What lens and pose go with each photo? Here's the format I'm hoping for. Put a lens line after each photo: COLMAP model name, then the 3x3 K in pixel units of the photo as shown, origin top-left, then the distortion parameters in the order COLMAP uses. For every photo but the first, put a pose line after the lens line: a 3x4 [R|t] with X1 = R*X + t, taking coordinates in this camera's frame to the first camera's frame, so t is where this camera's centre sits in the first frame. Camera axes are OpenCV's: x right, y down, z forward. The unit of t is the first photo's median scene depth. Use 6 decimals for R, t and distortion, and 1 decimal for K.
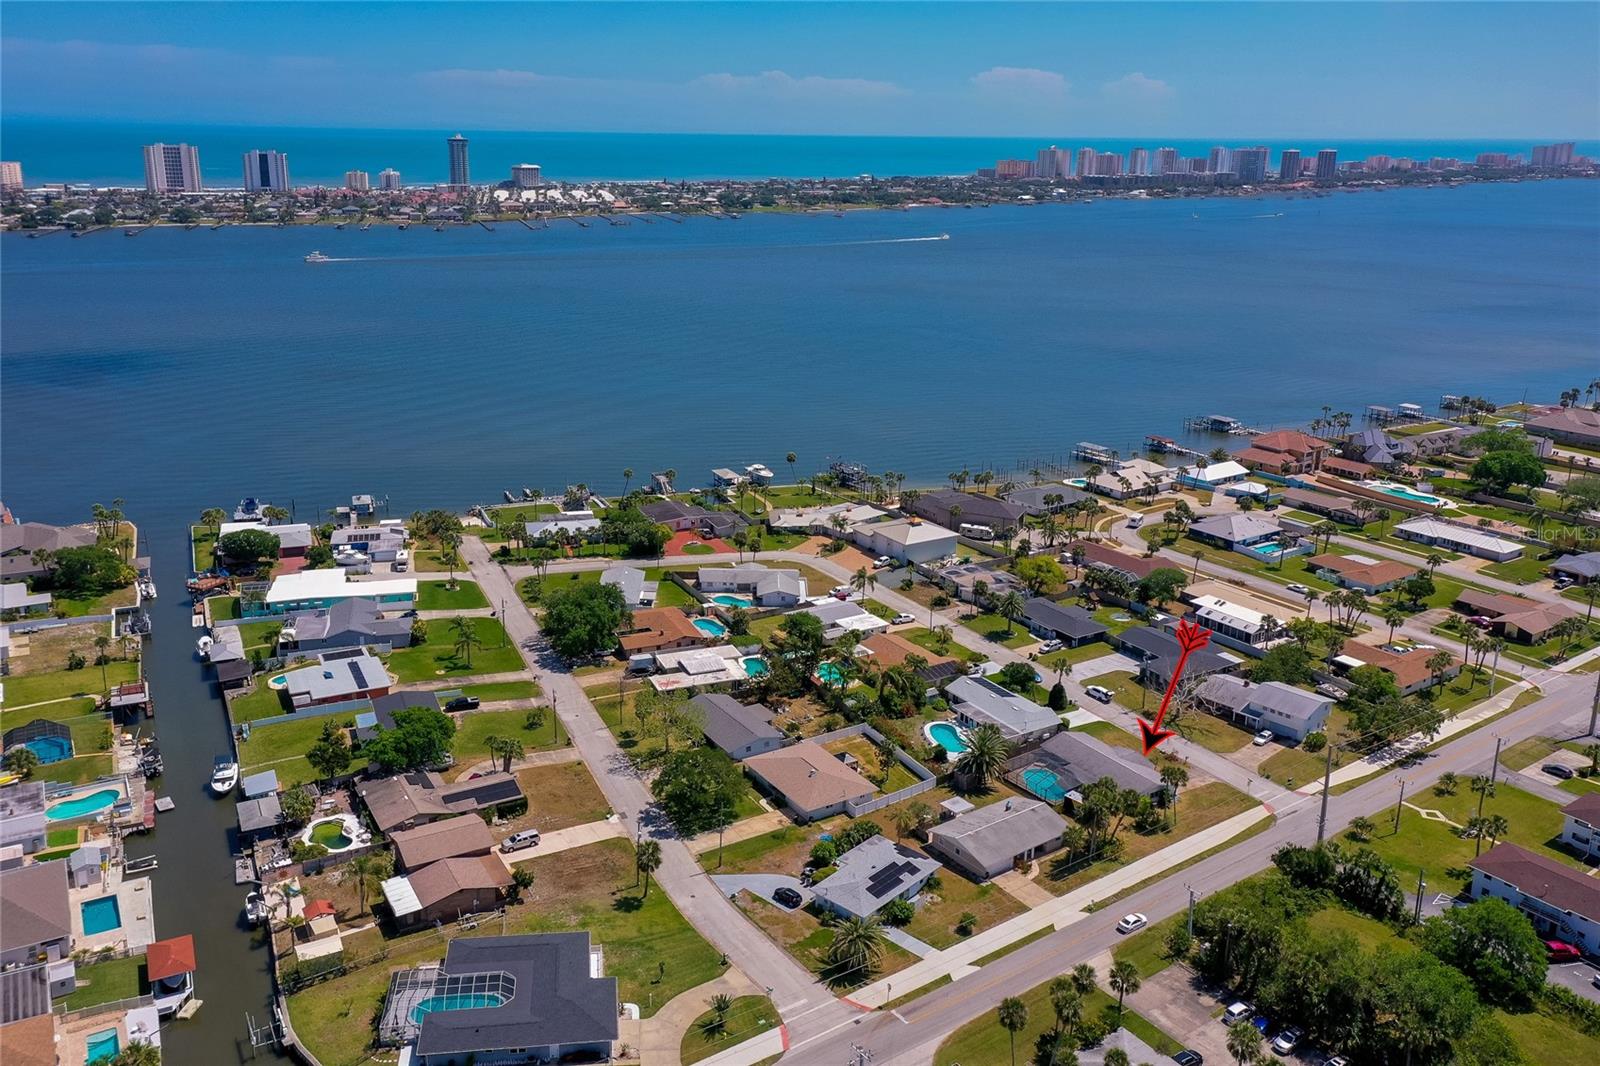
lens RADIAL K [[1299.7, 0, 791.3], [0, 1299.7, 537.1], [0, 0, 1]] dist [0.034472, 0.005900]
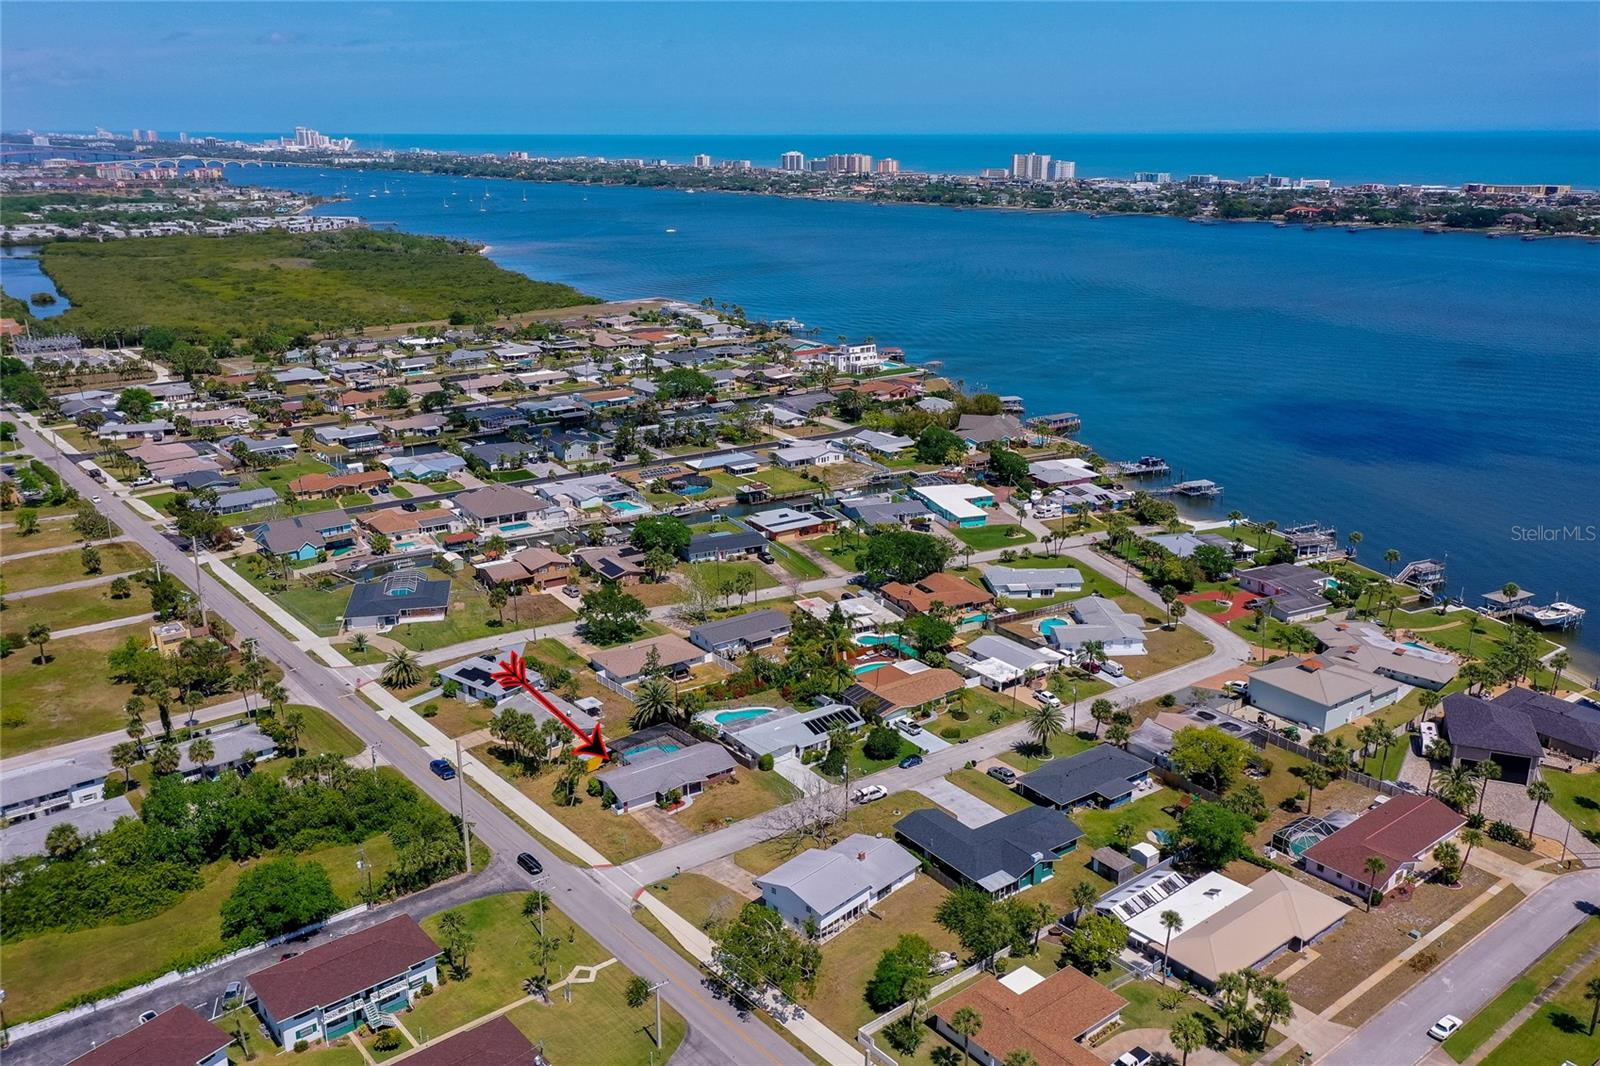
lens RADIAL K [[1299.7, 0, 791.3], [0, 1299.7, 537.1], [0, 0, 1]] dist [0.034472, 0.005900]
pose [[0.066396, 0.288713, -0.955111, 0.975885], [-0.297285, 0.919473, 0.257275, -0.233366], [0.952477, 0.266858, 0.146880, 0.762716]]
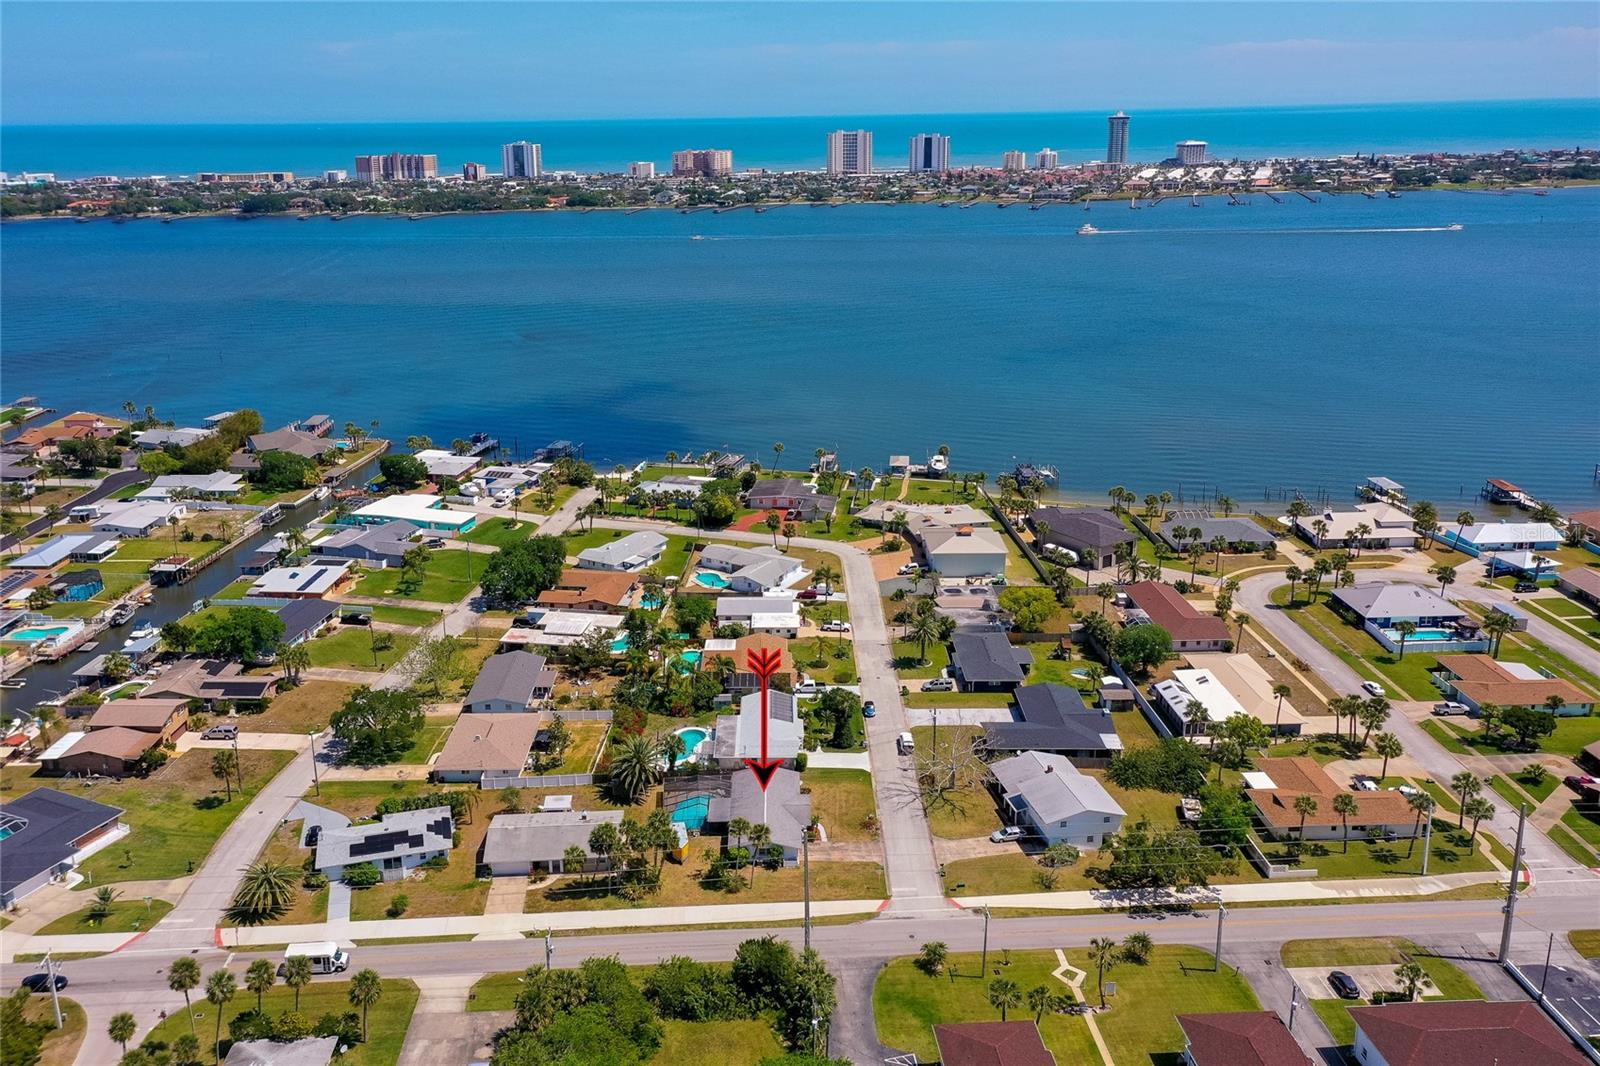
lens RADIAL K [[1307.9, 0, 743.4], [0, 1307.9, 530.3], [0, 0, 1]] dist [0.040561, 0.004401]
pose [[0.838481, 0.141894, -0.526132, 0.567970], [-0.138203, 0.989309, 0.046559, -0.042742], [0.527114, 0.033674, 0.849127, 0.199706]]
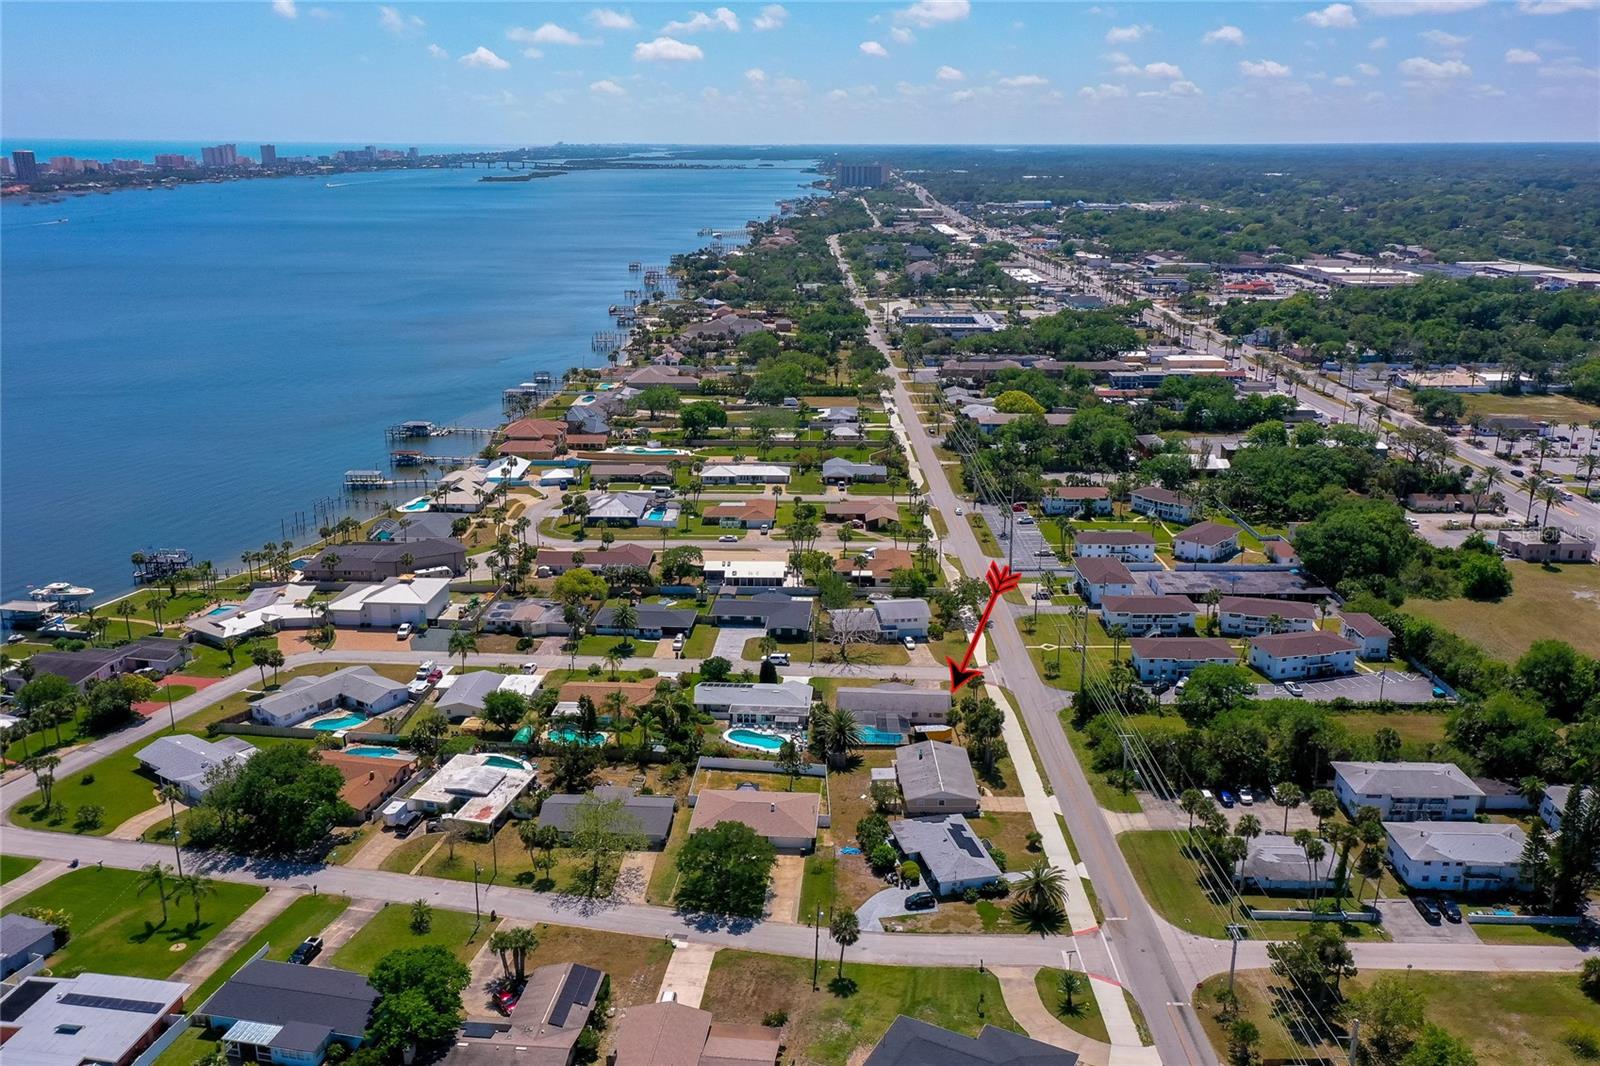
lens RADIAL K [[1254.0, 0, 800.0], [0, 1254.0, 533.0], [0, 0, 1]] dist [0.050027, 0.004208]
pose [[0.586253, -0.251687, 0.770040, -0.538544], [0.247607, 0.960699, 0.125493, -0.110700], [-0.771361, 0.117097, 0.625532, 0.291482]]
